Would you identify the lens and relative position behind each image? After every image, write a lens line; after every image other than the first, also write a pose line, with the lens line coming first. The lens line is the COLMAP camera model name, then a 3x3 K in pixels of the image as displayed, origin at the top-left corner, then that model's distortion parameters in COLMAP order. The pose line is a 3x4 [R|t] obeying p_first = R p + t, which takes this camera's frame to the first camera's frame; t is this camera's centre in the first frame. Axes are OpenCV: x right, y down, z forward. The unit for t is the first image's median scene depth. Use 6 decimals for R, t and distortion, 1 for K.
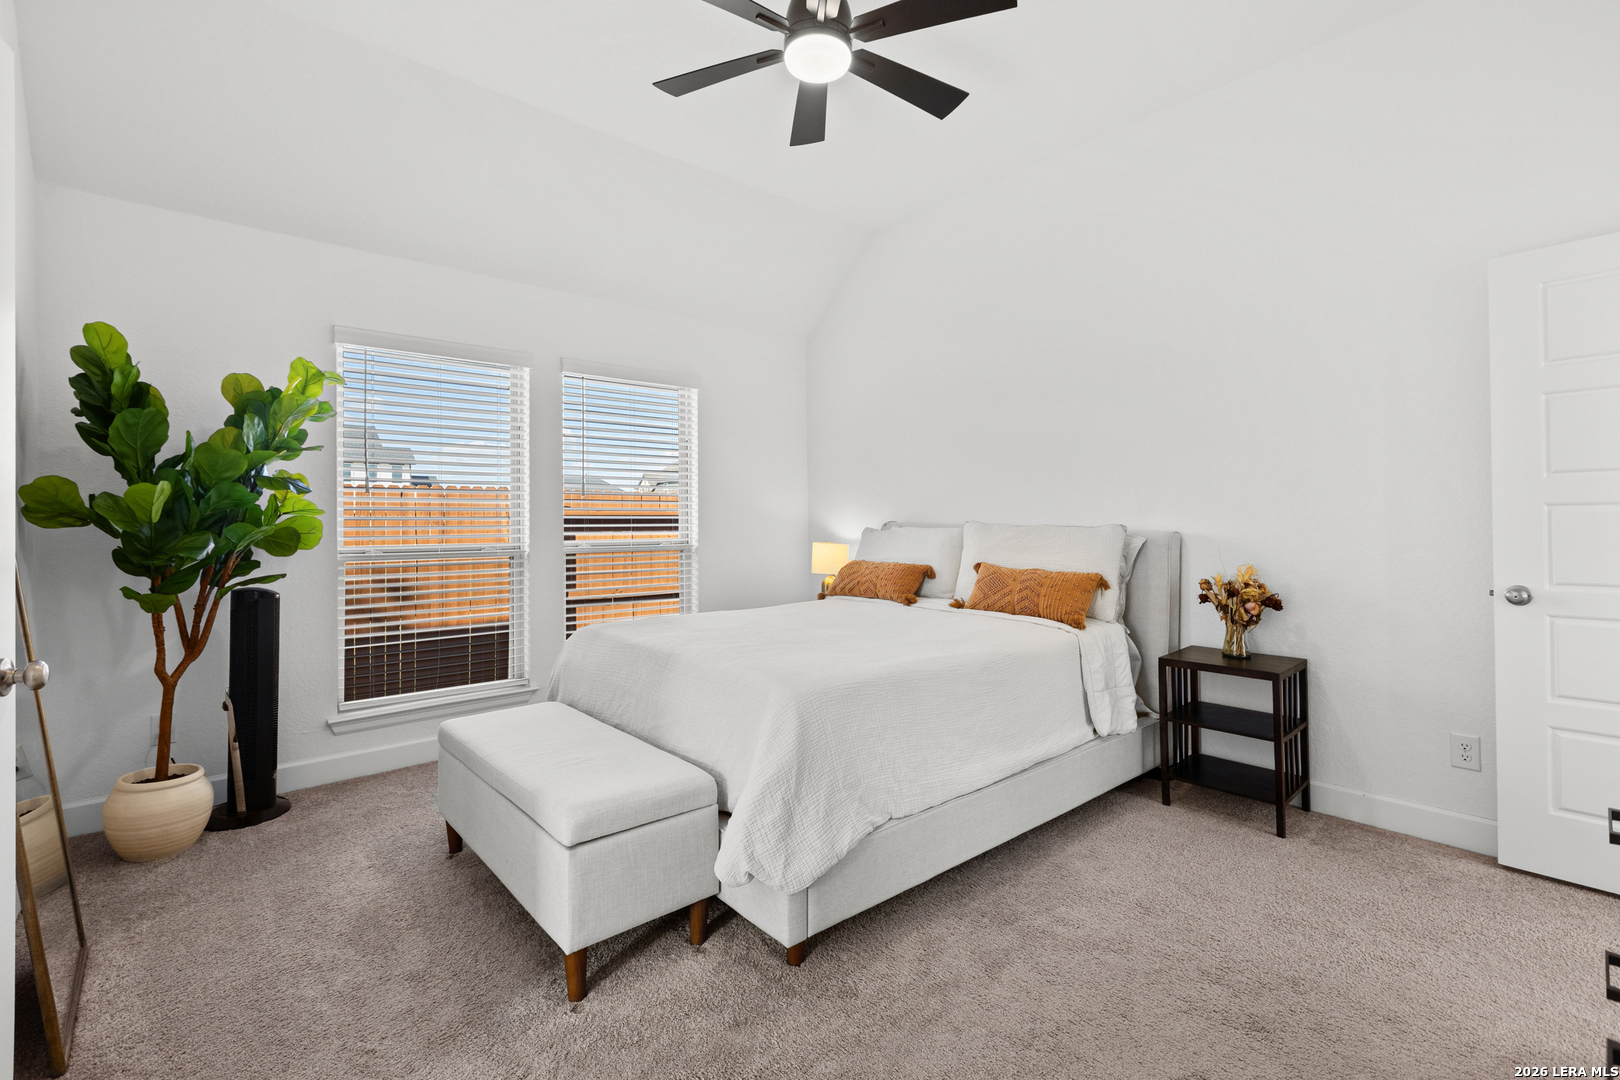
lens RADIAL K [[706.0, 0, 806.9], [0, 706.0, 523.6], [0, 0, 1]] dist [0.003205, 0.000202]
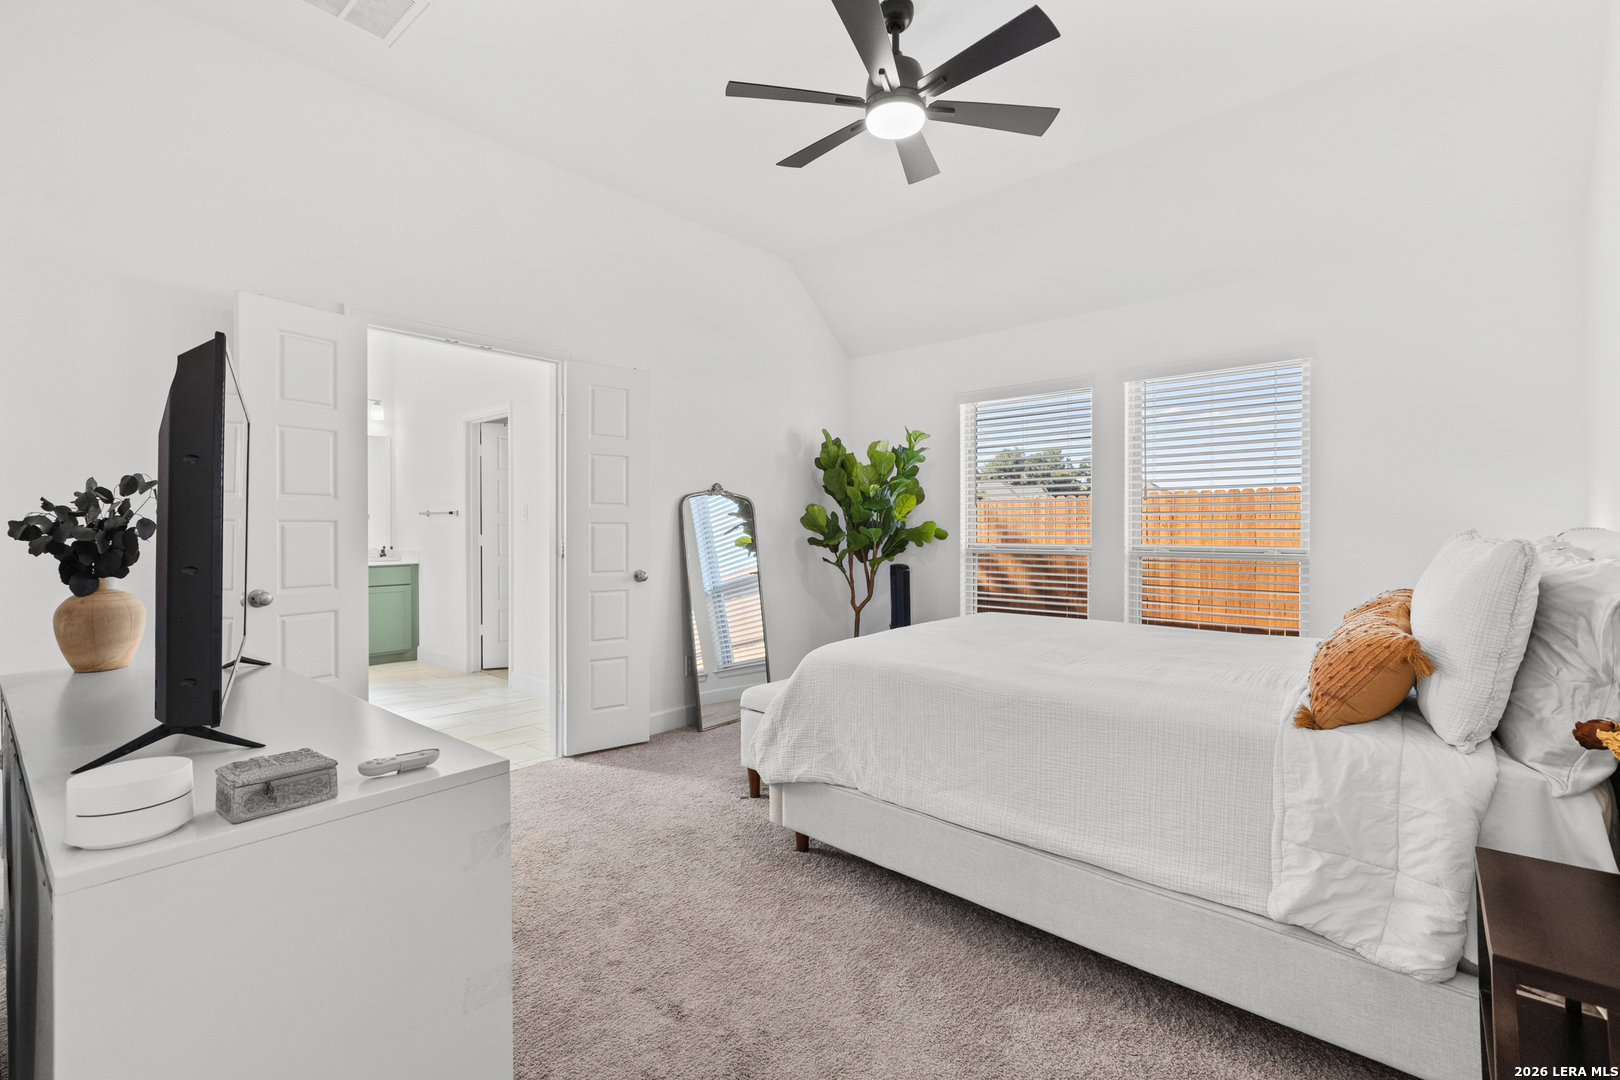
lens RADIAL K [[706.0, 0, 805.8], [0, 706.0, 537.8], [0, 0, 1]] dist [0.003205, 0.000202]
pose [[0.132828, 0.020627, -0.990924, 1.012466], [0.005386, 0.999754, 0.021533, -0.015678], [0.991124, -0.008197, 0.132684, 0.621821]]
